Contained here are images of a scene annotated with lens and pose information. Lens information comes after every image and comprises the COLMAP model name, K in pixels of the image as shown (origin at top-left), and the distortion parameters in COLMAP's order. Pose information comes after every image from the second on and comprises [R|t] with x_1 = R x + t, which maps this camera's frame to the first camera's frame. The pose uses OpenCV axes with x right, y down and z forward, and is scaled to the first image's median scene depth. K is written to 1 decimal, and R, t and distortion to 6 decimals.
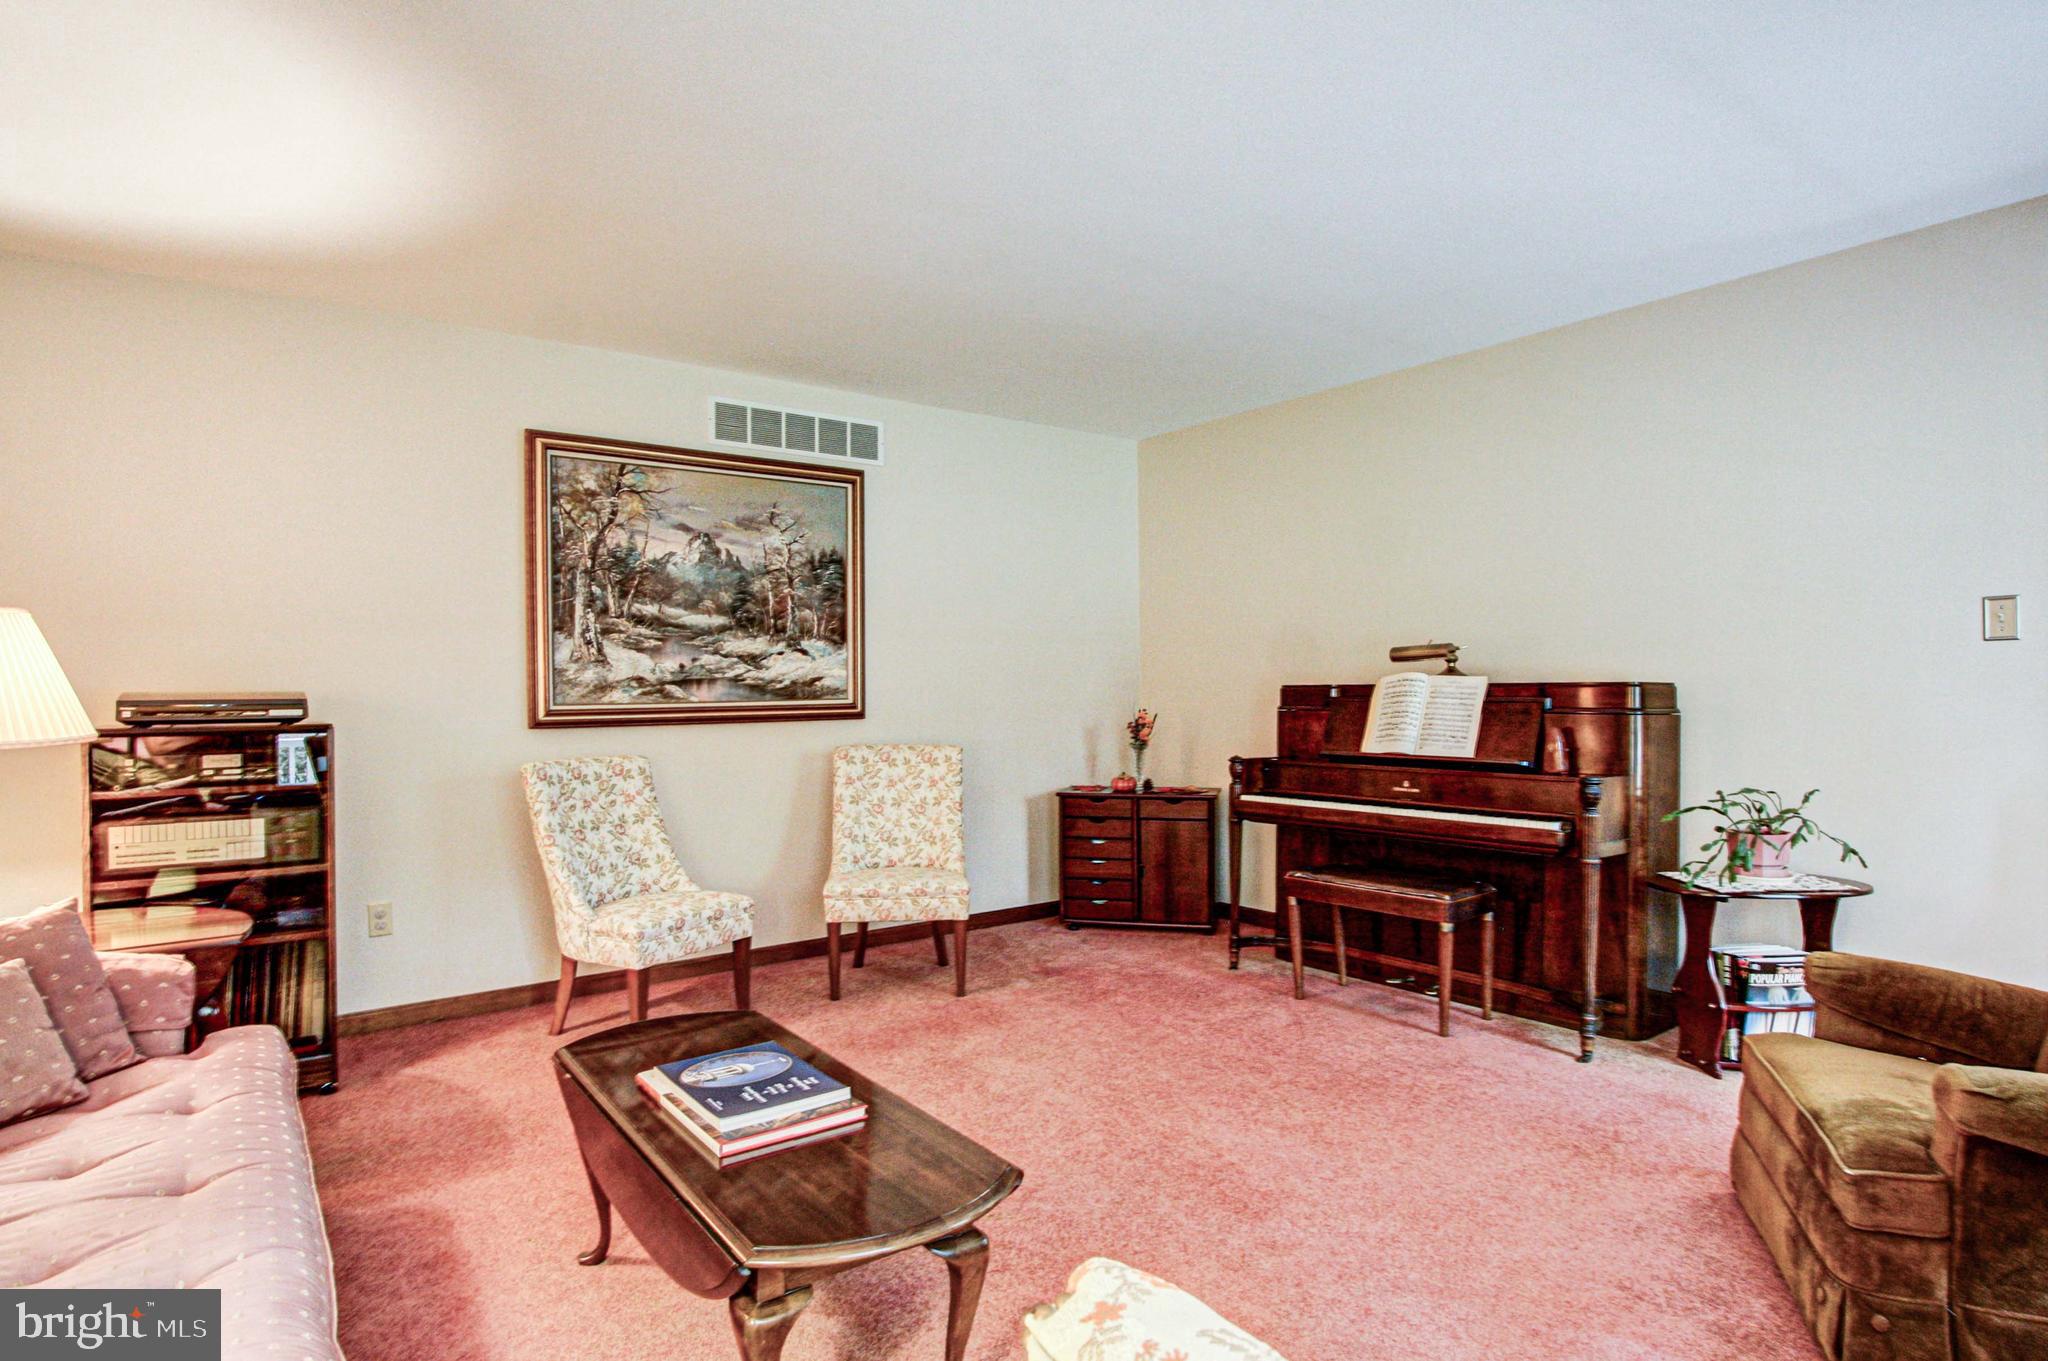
lens RADIAL K [[1074.1, 0, 1028.2], [0, 1074.1, 686.9], [0, 0, 1]] dist [-0.014814, 0.003338]
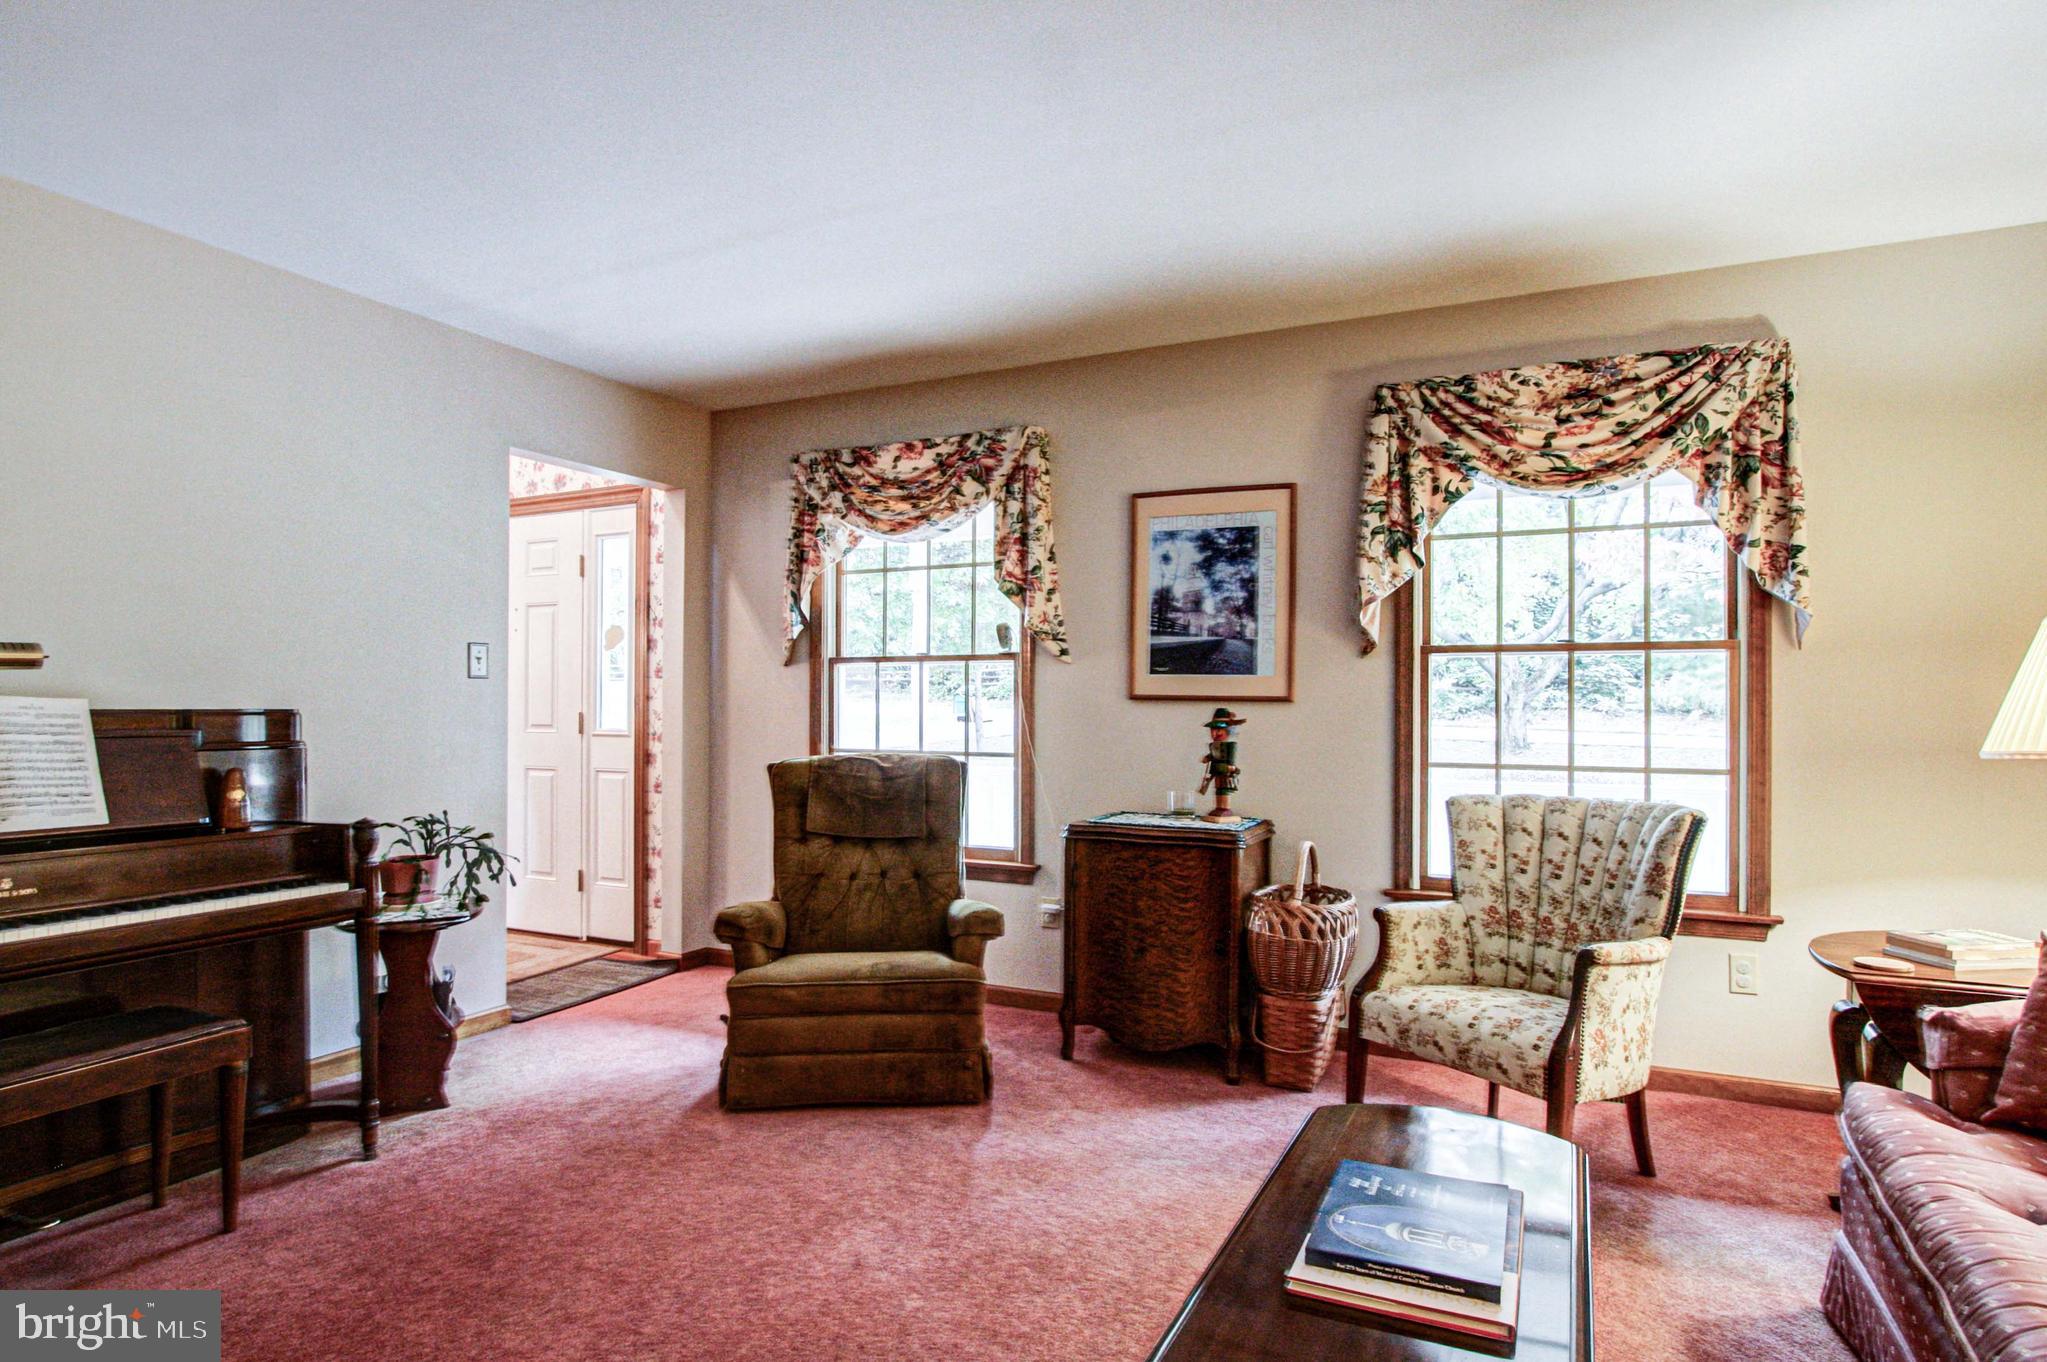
lens RADIAL K [[1073.5, 0, 1031.0], [0, 1073.5, 680.6], [0, 0, 1]] dist [-0.014814, 0.003338]
pose [[-0.451582, 0.023456, 0.891921, -0.442313], [-0.005184, 0.999569, -0.028912, -0.005712], [-0.892215, -0.017680, -0.451266, 0.838766]]
